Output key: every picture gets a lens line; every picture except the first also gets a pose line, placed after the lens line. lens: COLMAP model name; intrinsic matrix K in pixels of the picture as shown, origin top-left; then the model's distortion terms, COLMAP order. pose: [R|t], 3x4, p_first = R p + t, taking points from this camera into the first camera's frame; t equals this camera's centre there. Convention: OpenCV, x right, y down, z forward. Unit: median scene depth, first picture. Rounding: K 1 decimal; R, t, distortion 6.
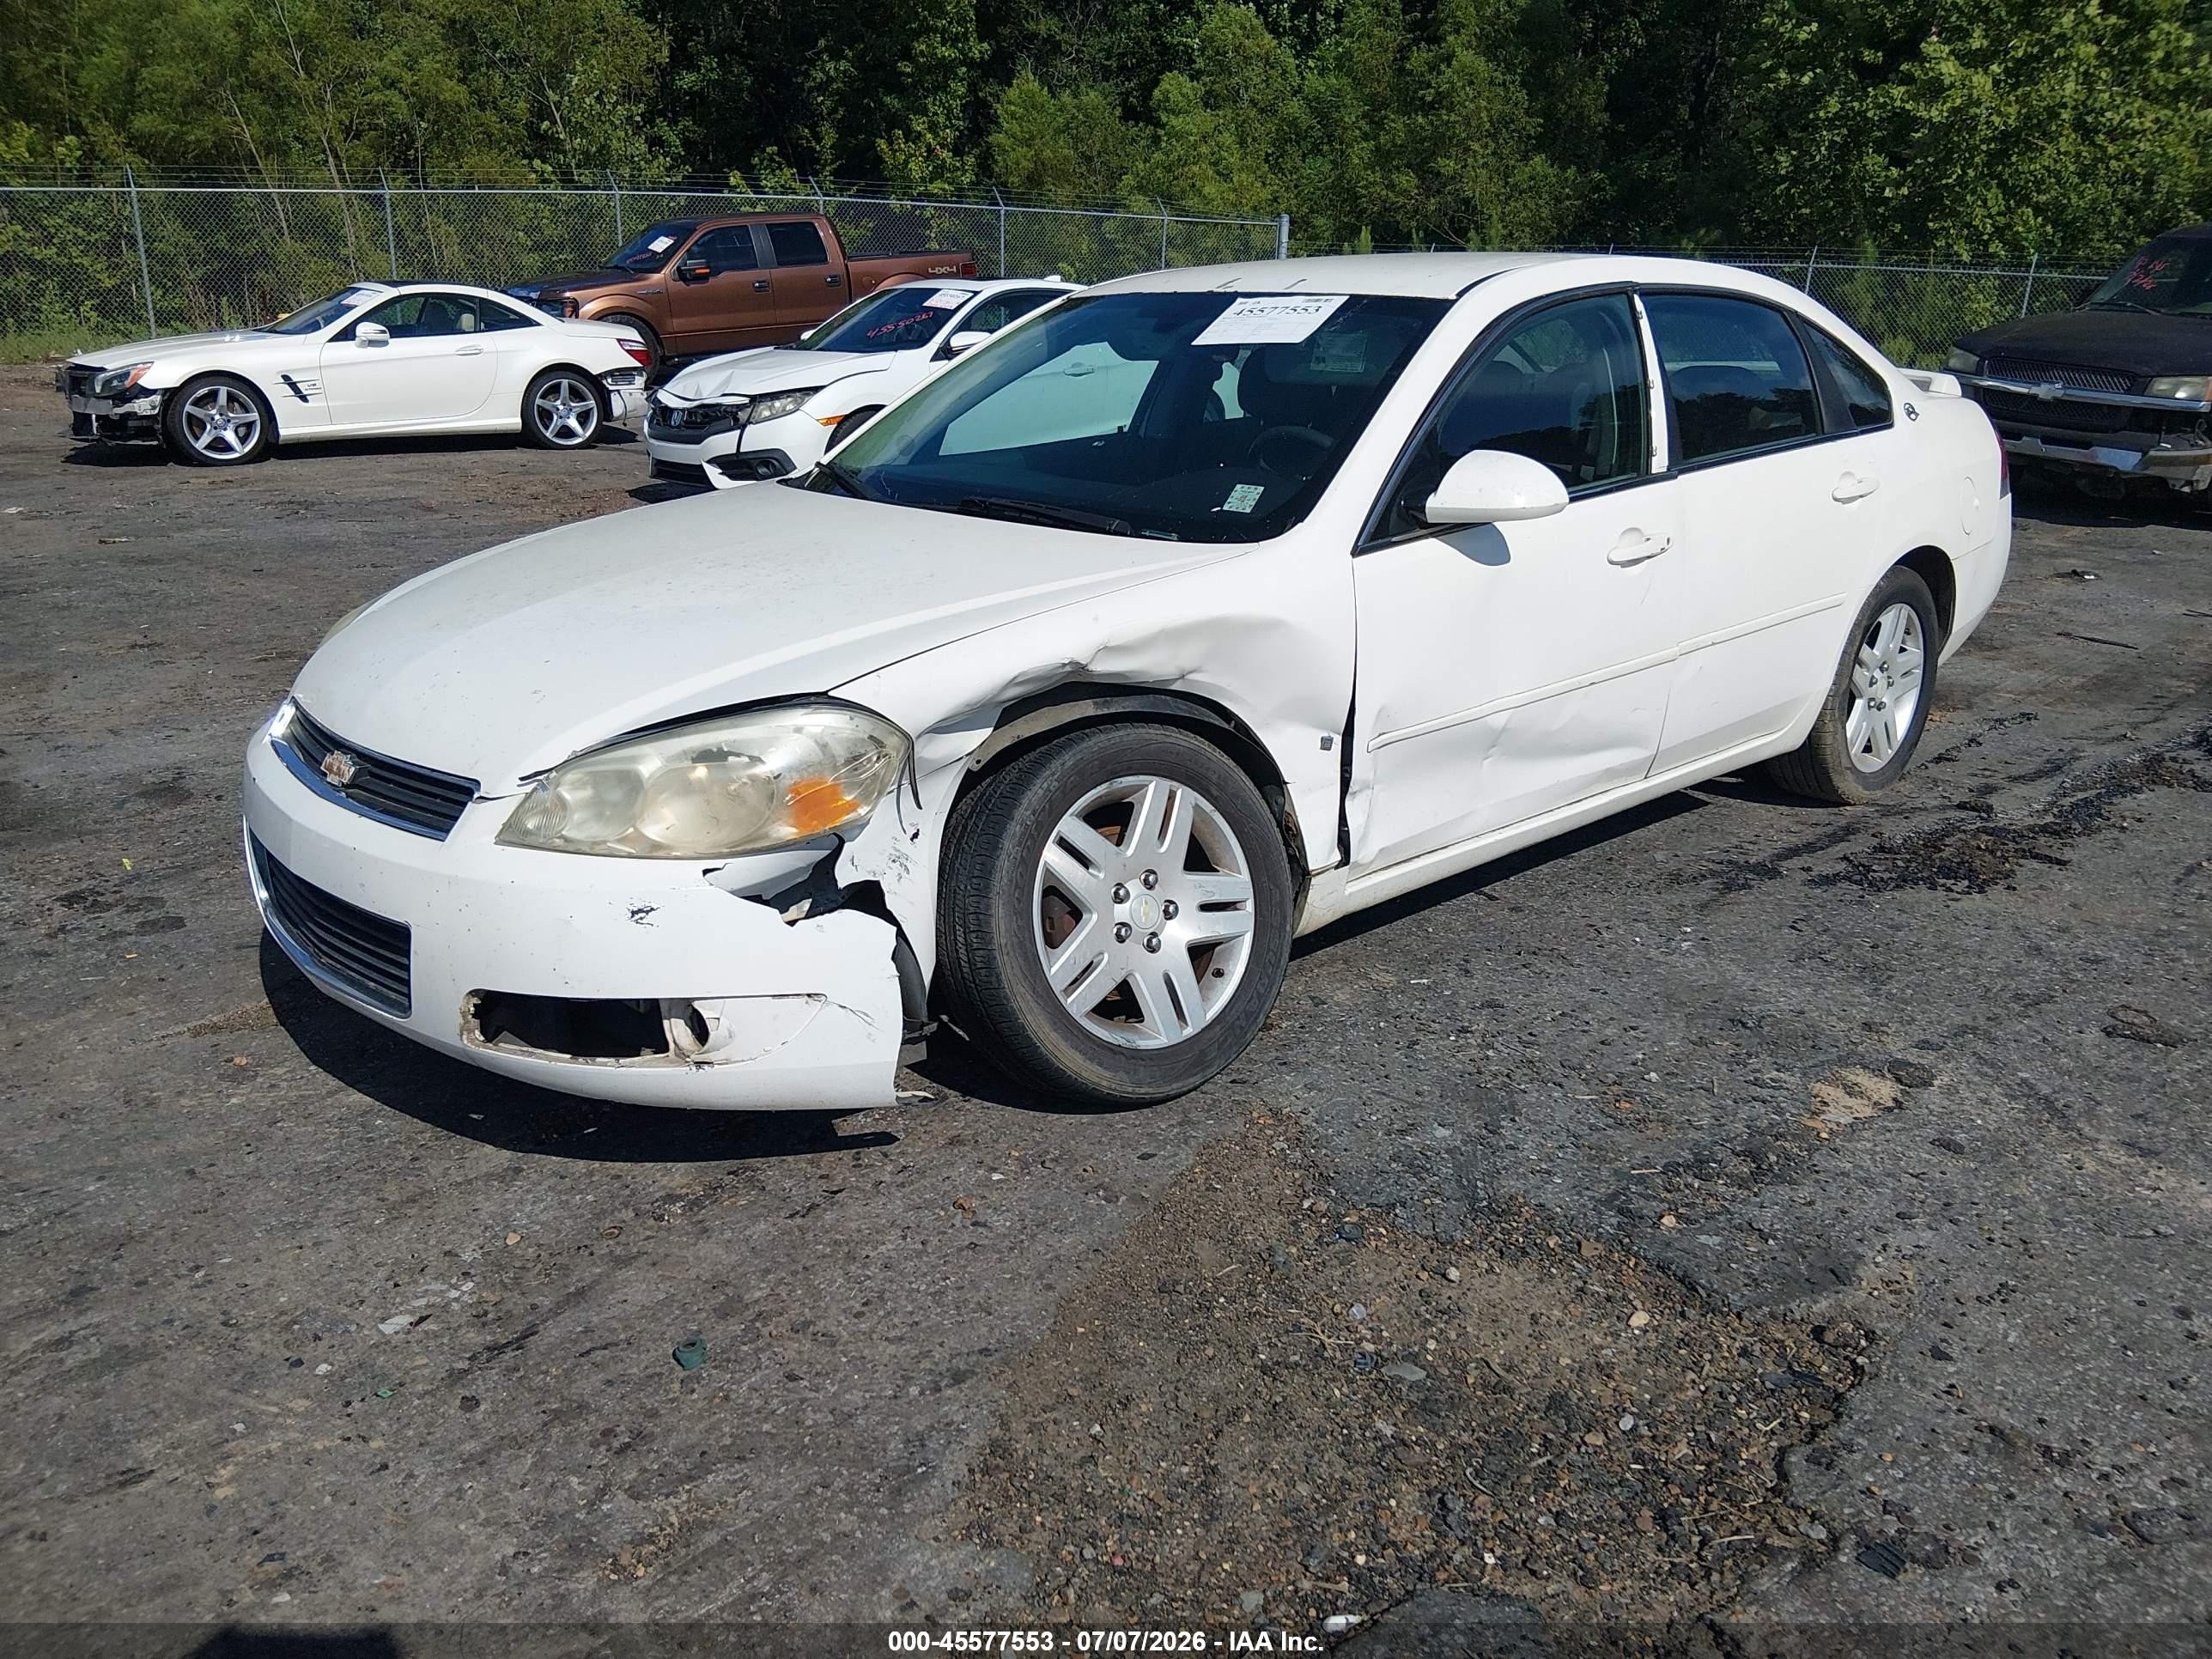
lens RADIAL K [[1669.8, 0, 1106.8], [0, 1669.8, 815.5], [0, 0, 1]] dist [0.117406, -0.209986]
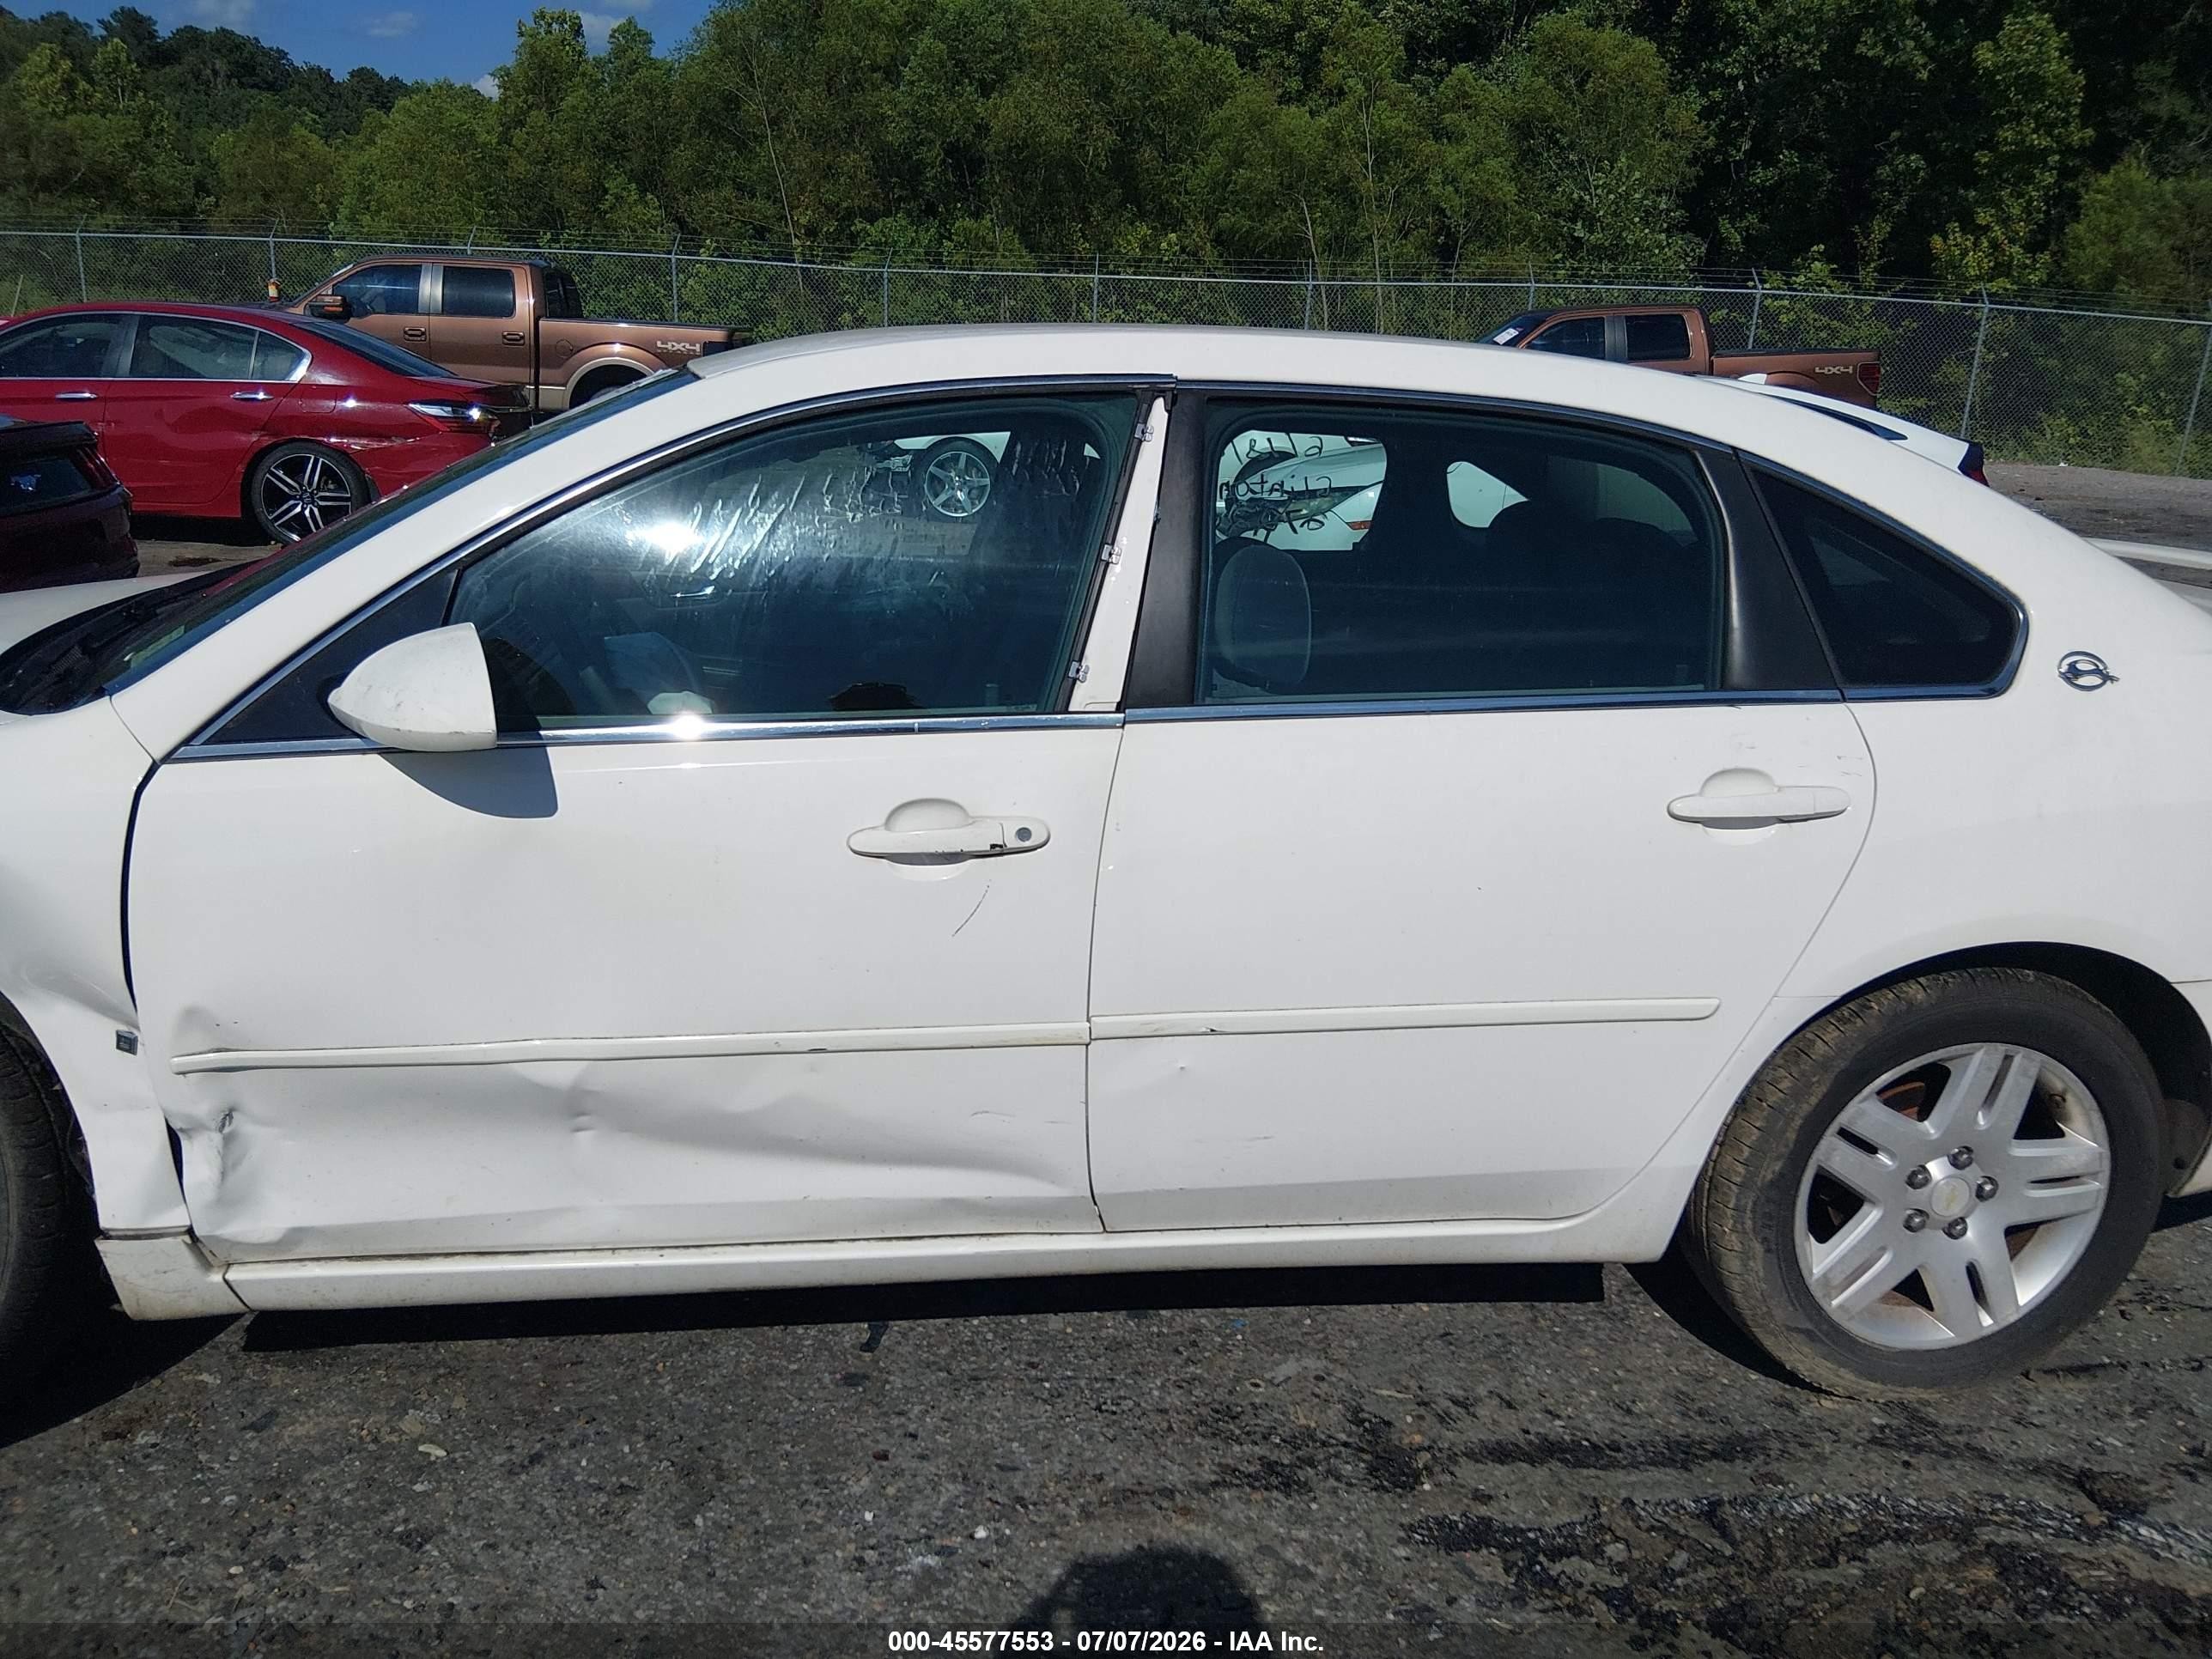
lens RADIAL K [[1669.8, 0, 1106.8], [0, 1669.8, 815.5], [0, 0, 1]] dist [0.117406, -0.209986]
pose [[0.818438, 0.182212, -0.544939, 0.801134], [-0.210615, 0.977512, 0.010532, -0.220627], [0.534604, 0.106153, 0.838410, 0.678592]]
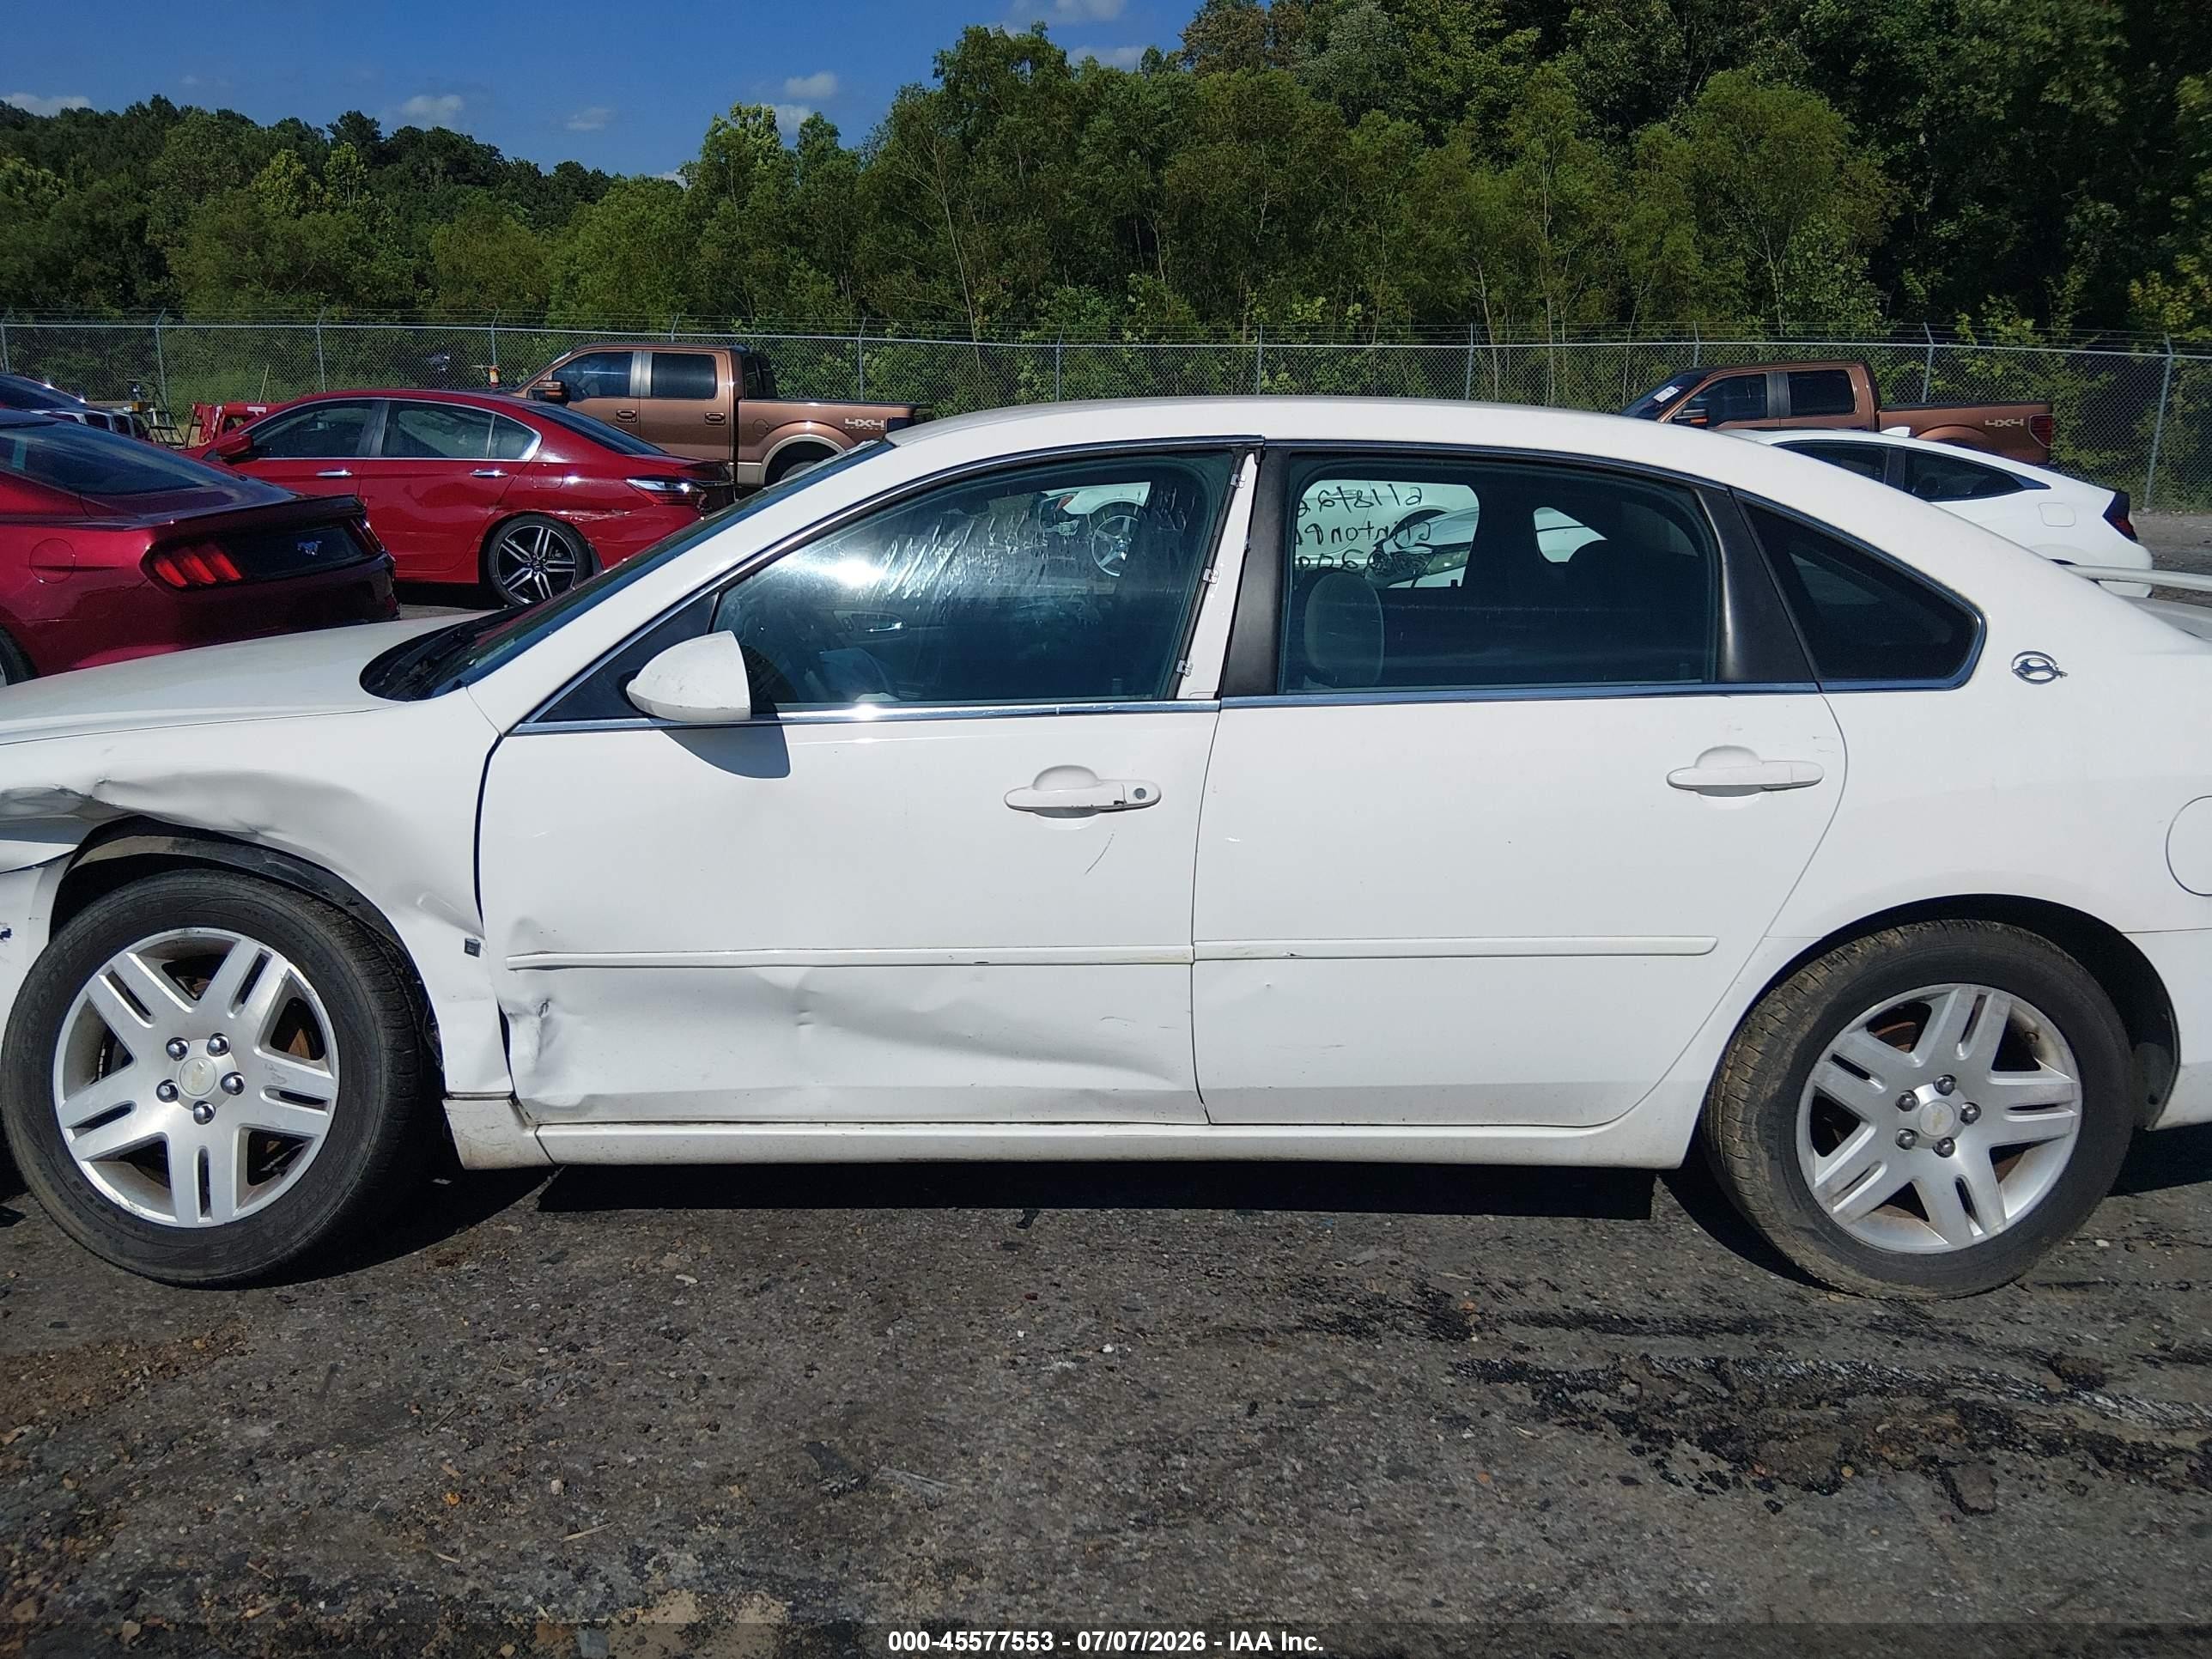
lens RADIAL K [[1665.4, 0, 1111.3], [0, 1665.4, 822.1], [0, 0, 1]] dist [0.115418, -0.193349]
pose [[0.760331, 0.166764, -0.627763, 0.937688], [-0.215545, 0.976492, -0.001660, -0.180252], [0.612729, 0.136574, 0.778403, 0.548922]]
